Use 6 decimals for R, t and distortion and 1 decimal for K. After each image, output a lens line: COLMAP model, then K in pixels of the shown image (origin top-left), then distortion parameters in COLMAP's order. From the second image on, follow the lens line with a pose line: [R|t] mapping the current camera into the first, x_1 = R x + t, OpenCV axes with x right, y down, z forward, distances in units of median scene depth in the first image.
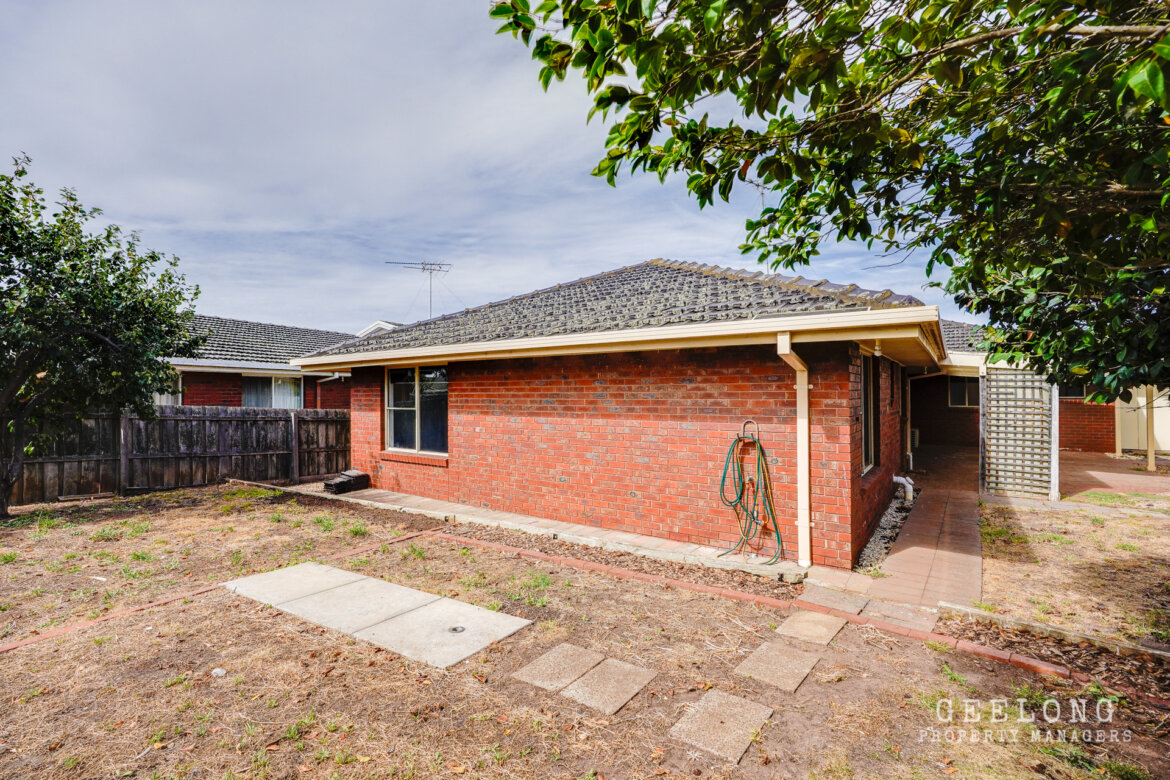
lens RADIAL K [[524.3, 0, 588.3], [0, 524.3, 391.4], [0, 0, 1]] dist [-0.010652, 0.000205]
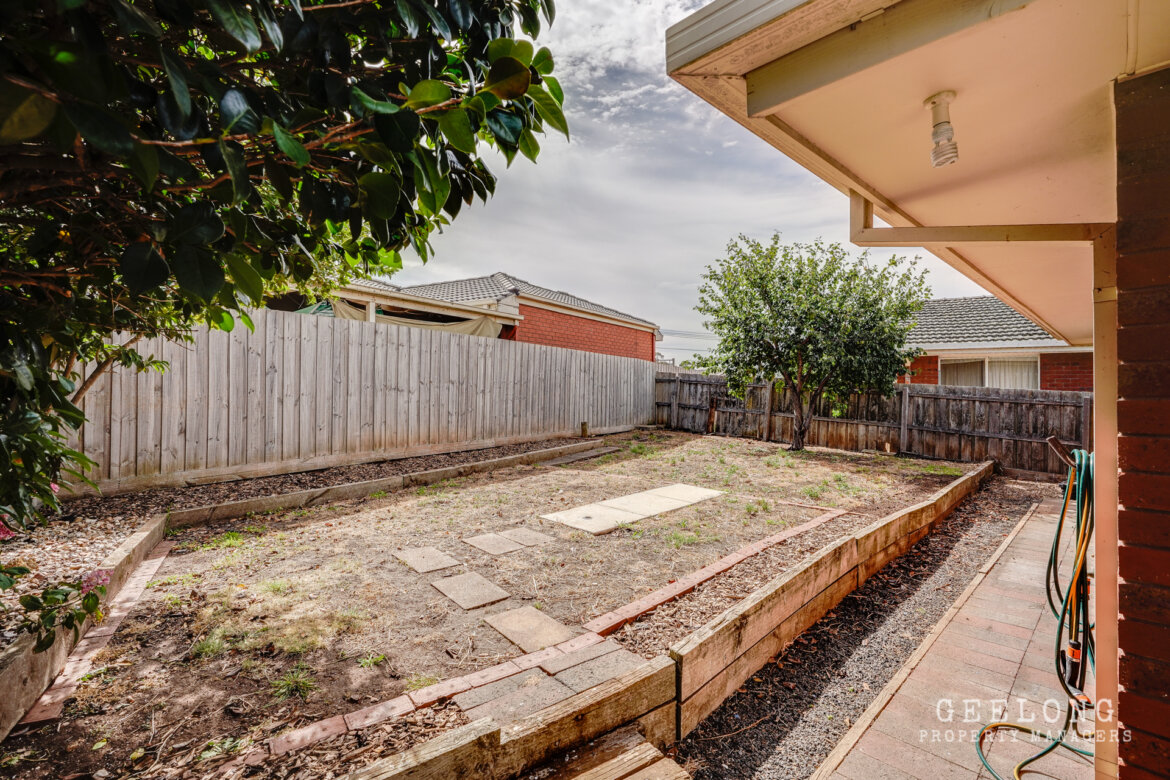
lens RADIAL K [[524.3, 0, 587.8], [0, 524.3, 385.1], [0, 0, 1]] dist [-0.010652, 0.000205]
pose [[-0.165101, 0.001756, -0.986275, 0.427754], [0.000815, 0.999998, 0.001644, 0.023087], [0.986276, -0.000532, -0.165102, 0.427696]]
